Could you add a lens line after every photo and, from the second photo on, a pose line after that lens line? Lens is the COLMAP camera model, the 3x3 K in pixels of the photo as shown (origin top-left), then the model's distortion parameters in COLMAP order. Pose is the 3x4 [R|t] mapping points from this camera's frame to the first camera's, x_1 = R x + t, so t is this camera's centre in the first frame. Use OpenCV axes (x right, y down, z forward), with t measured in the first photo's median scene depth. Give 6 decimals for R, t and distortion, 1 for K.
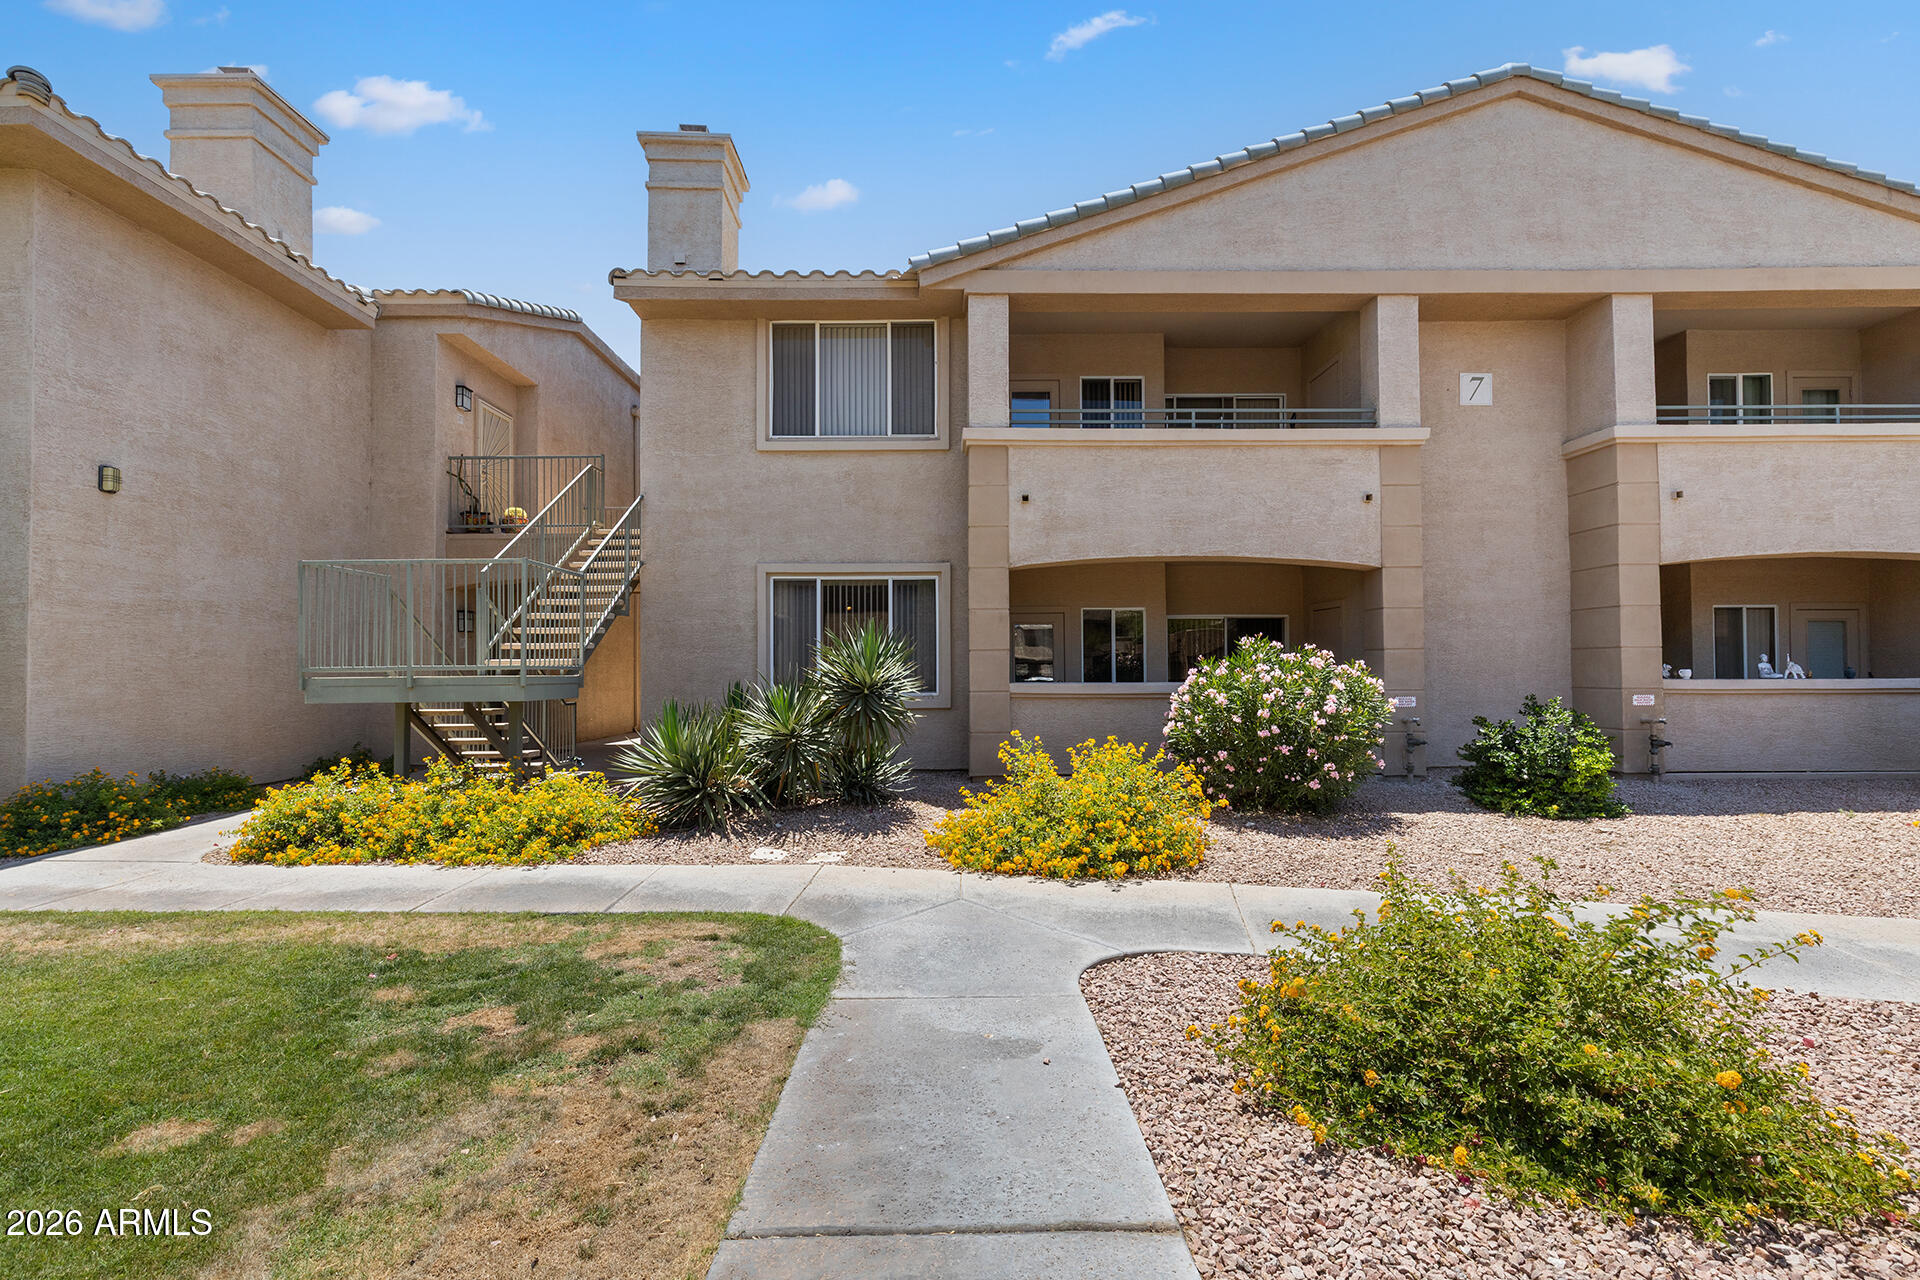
lens RADIAL K [[860.9, 0, 946.3], [0, 860.9, 652.5], [0, 0, 1]] dist [0.000903, 0.000236]
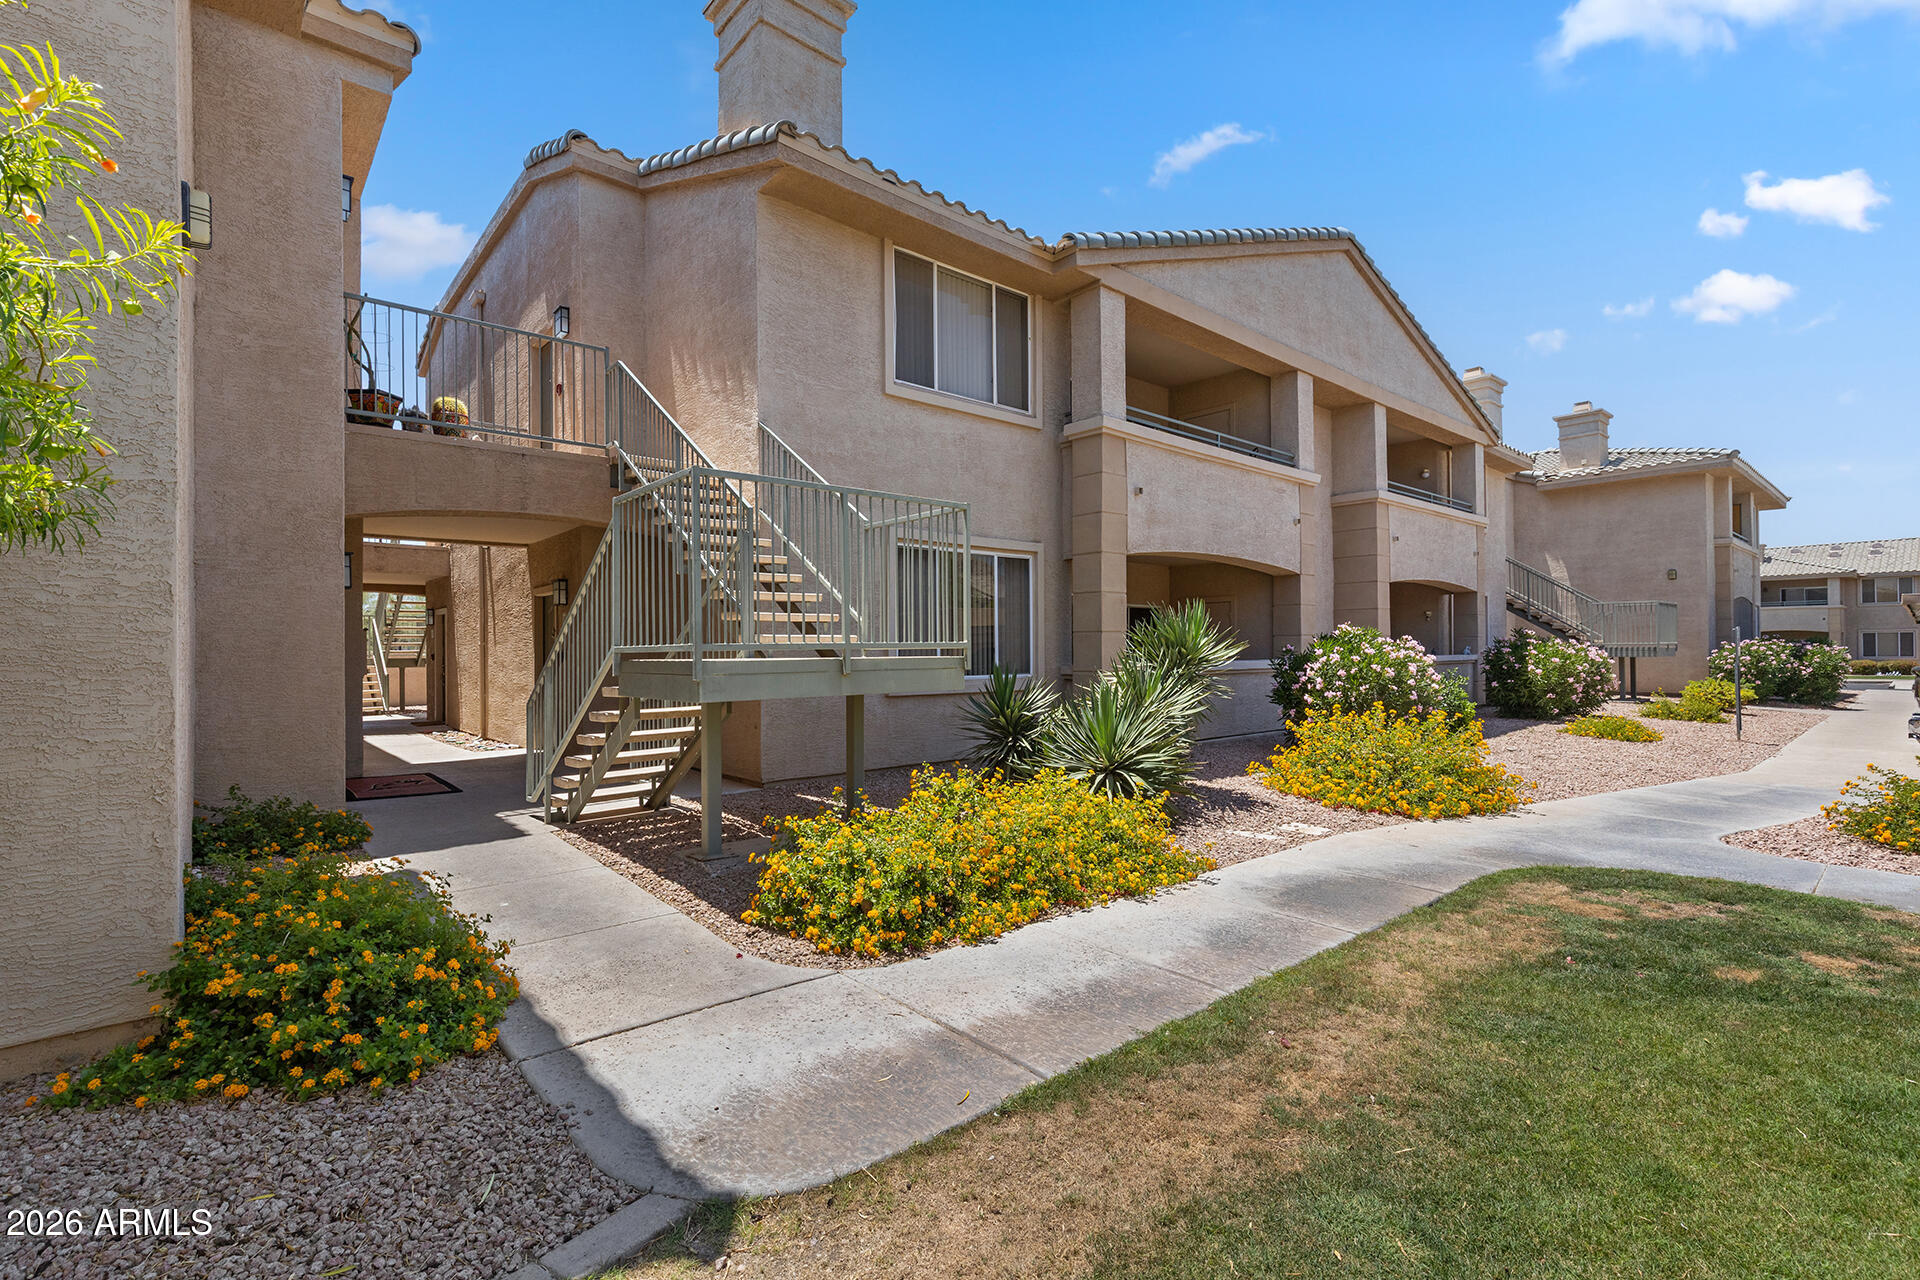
lens RADIAL K [[860.9, 0, 921.9], [0, 860.9, 648.8], [0, 0, 1]] dist [0.000903, 0.000236]
pose [[0.761326, 0.000733, 0.648369, -0.747286], [-0.009899, 0.999896, 0.010493, 0.009460], [-0.648294, -0.014407, 0.761254, 0.323969]]
